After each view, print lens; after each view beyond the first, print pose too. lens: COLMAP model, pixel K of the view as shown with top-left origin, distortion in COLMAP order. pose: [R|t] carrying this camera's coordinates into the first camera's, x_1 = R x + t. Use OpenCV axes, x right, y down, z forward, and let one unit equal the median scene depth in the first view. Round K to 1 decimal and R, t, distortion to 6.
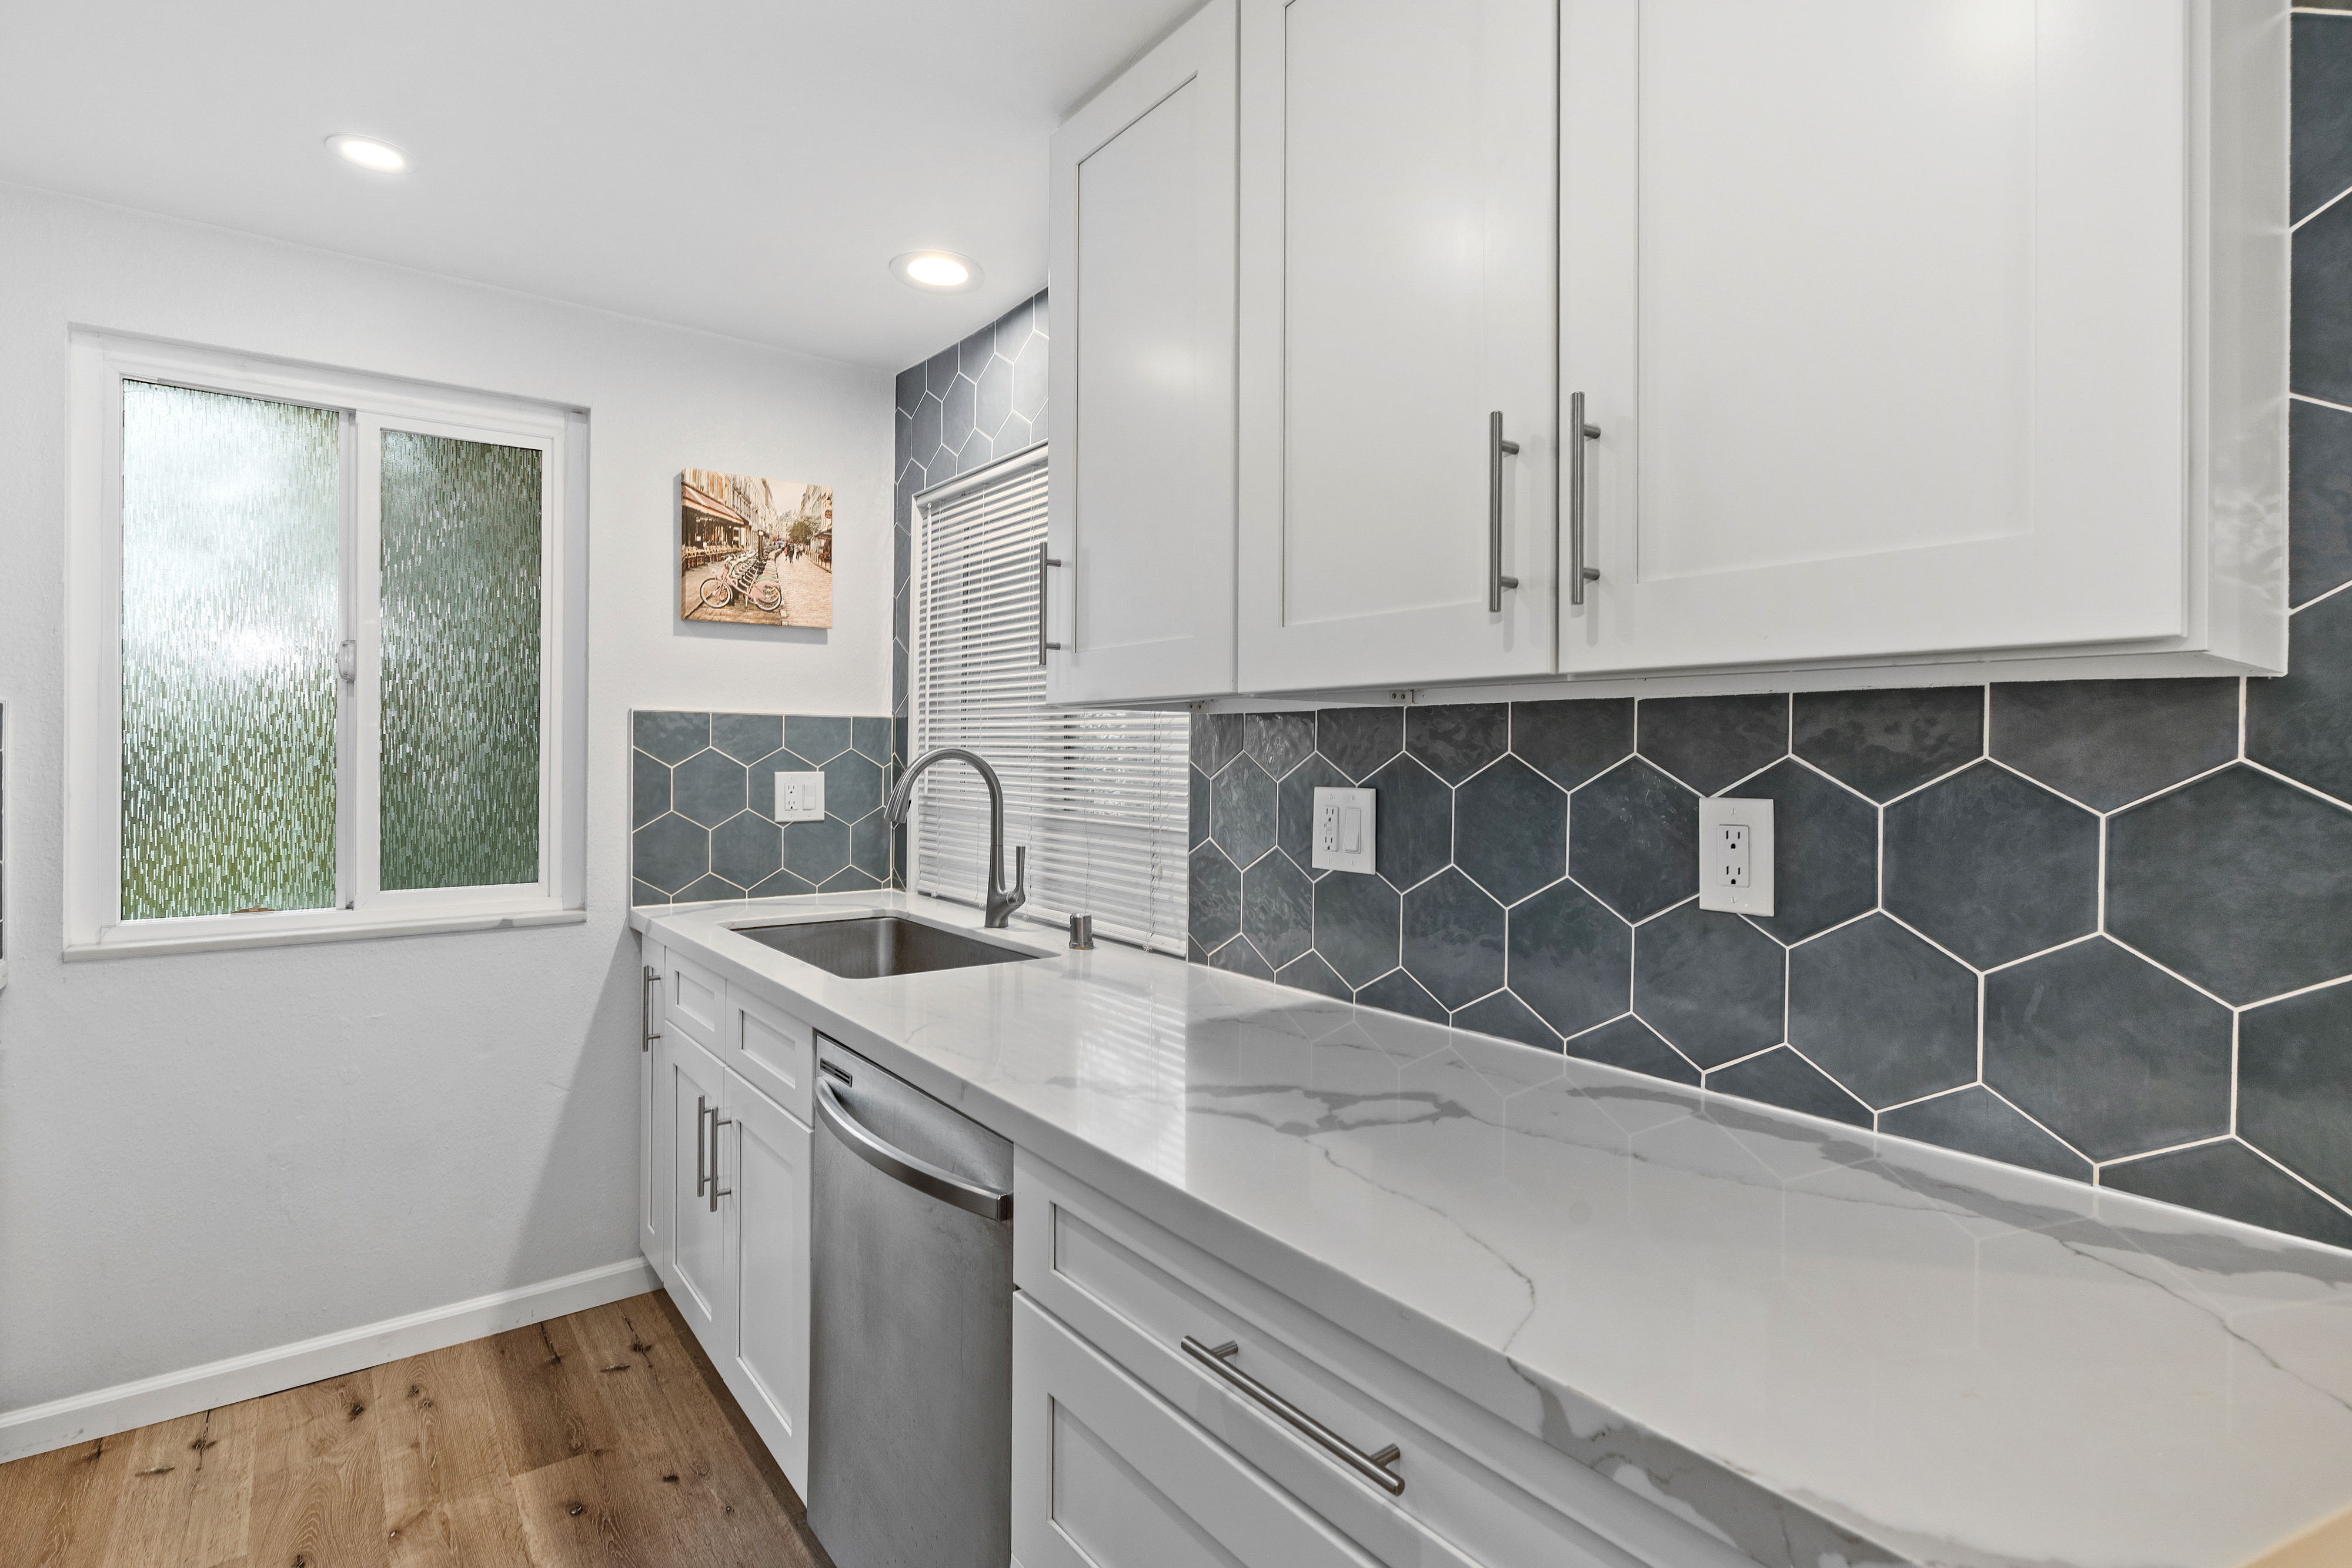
lens RADIAL K [[1150.5, 0, 1156.1], [0, 1150.5, 746.1], [0, 0, 1]] dist [-0.002056, -0.000129]
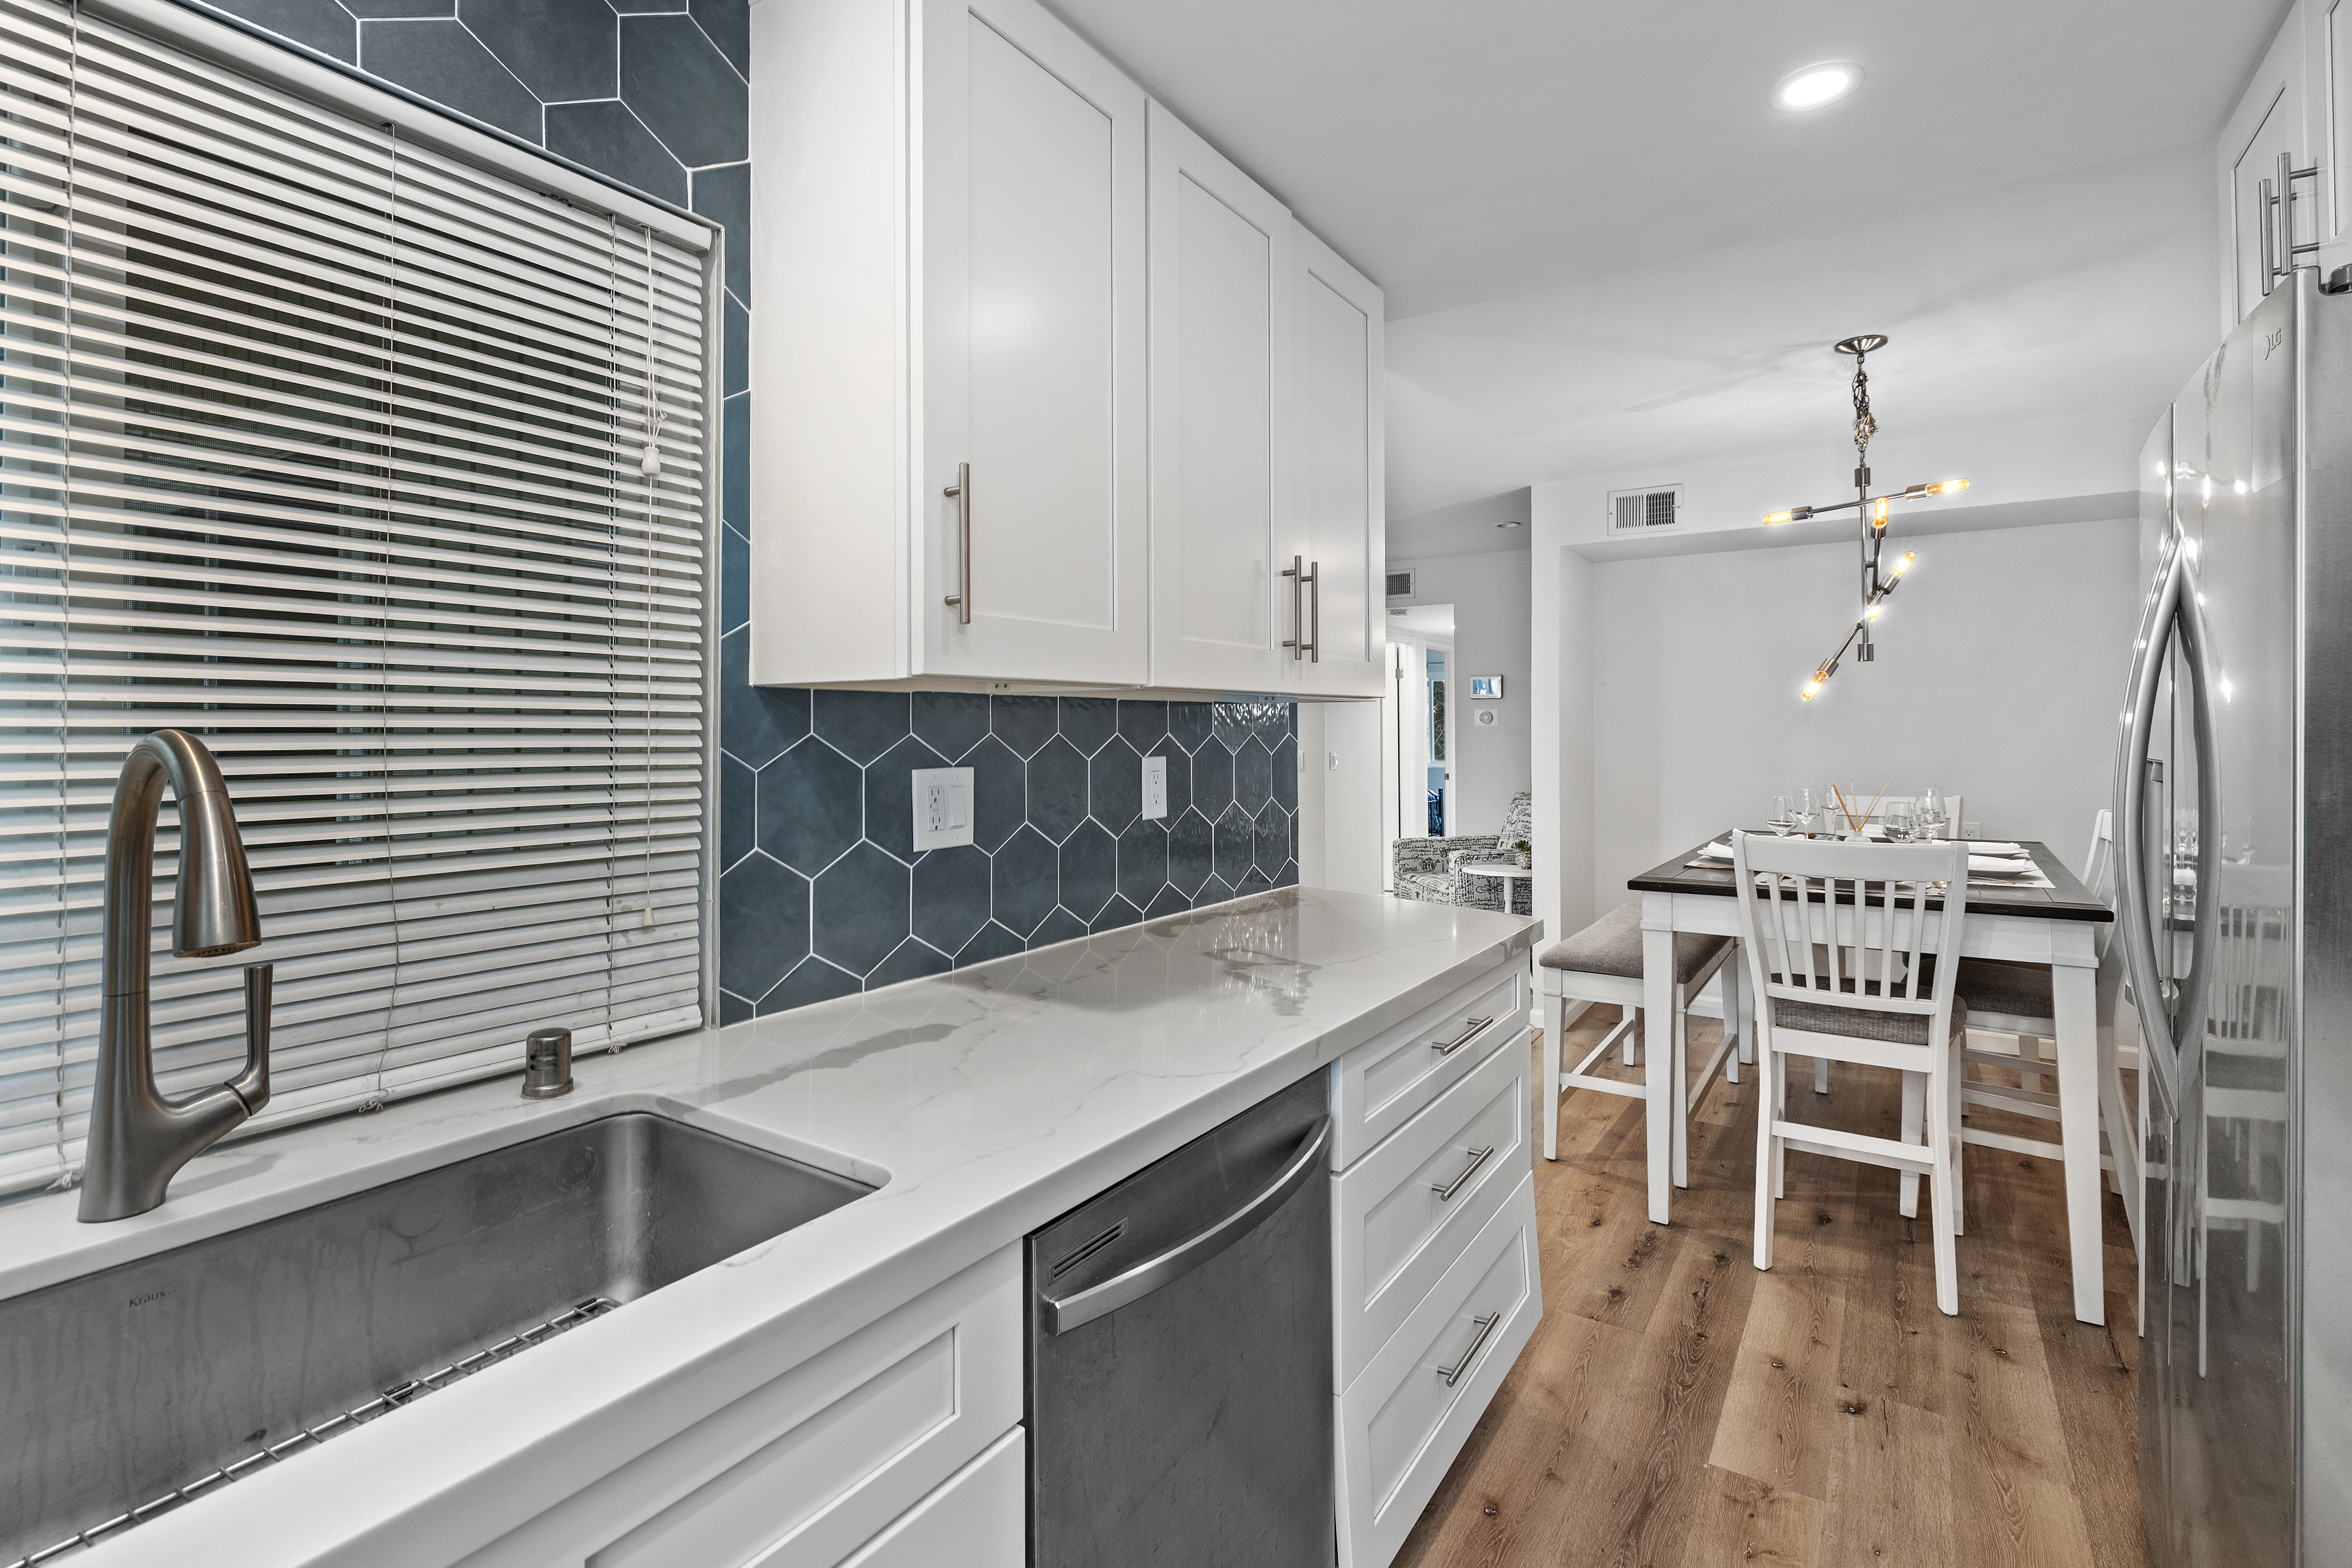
lens RADIAL K [[1075.0, 0, 1172.1], [0, 1075.0, 730.4], [0, 0, 1]] dist [-0.002329, -0.000136]
pose [[-0.330689, -0.001473, 0.943739, -0.846807], [0.000322, 0.999999, 0.001674, 0.000097], [-0.943740, 0.000858, -0.330688, 1.154470]]
